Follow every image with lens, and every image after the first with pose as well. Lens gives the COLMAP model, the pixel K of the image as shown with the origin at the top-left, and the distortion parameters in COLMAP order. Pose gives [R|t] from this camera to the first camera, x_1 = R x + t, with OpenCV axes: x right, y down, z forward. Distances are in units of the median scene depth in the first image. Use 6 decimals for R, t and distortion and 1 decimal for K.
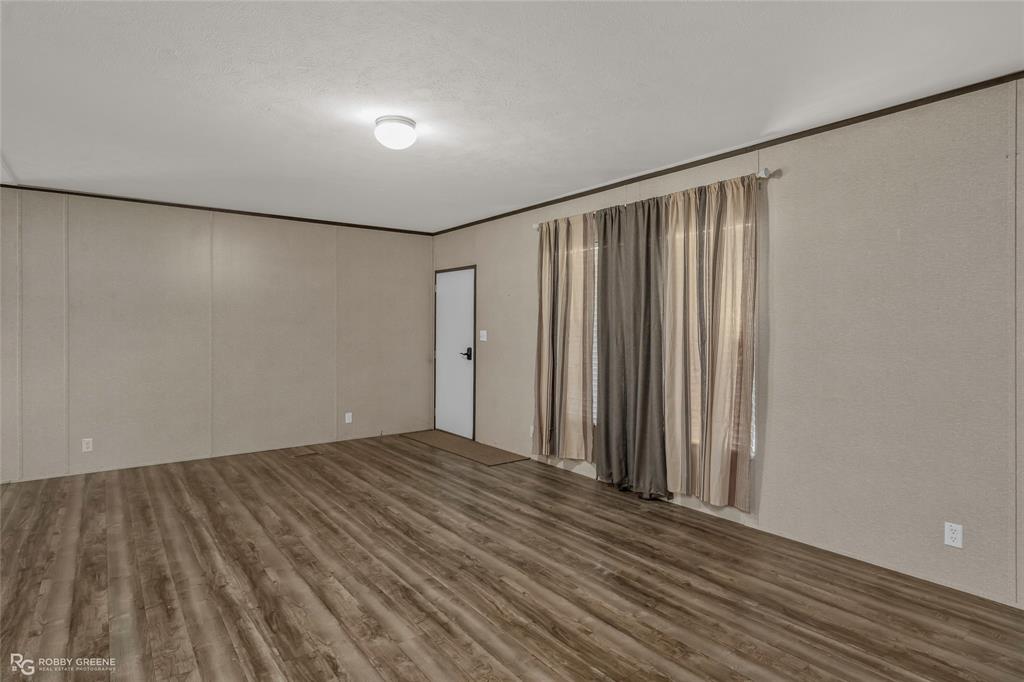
lens RADIAL K [[548.2, 0, 515.3], [0, 548.2, 326.2], [0, 0, 1]] dist [-0.004871, 0.000440]
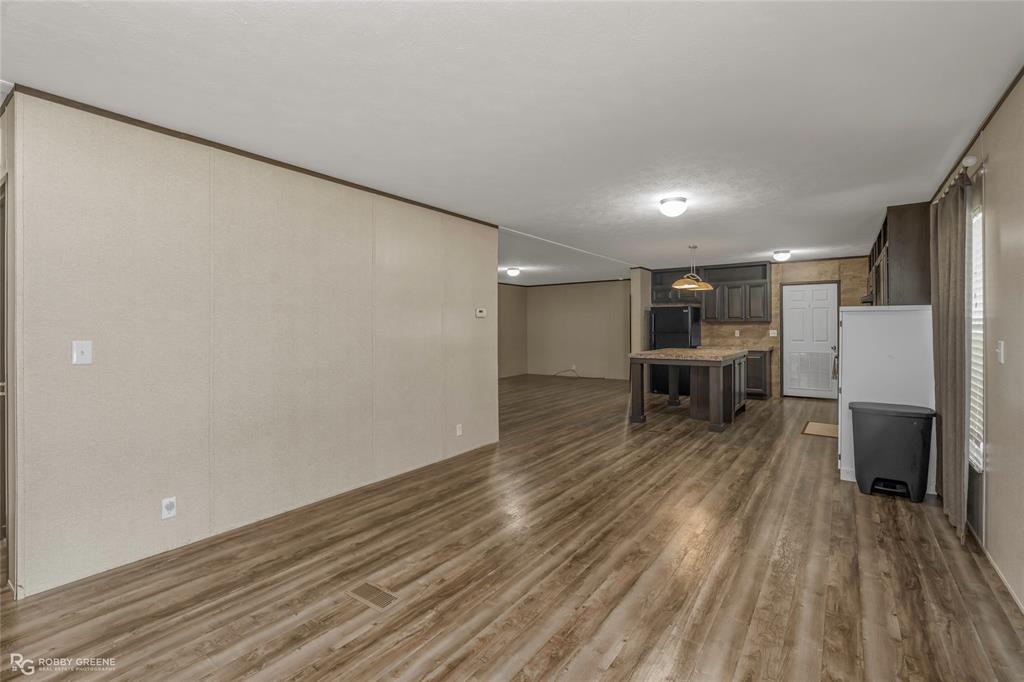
lens RADIAL K [[467.0, 0, 520.8], [0, 467.0, 346.1], [0, 0, 1]] dist [-0.005666, 0.001291]
pose [[-0.300700, -0.045499, 0.952633, -1.072586], [0.003319, 0.998805, 0.048752, -0.008826], [-0.953713, 0.017822, -0.300190, 1.394041]]
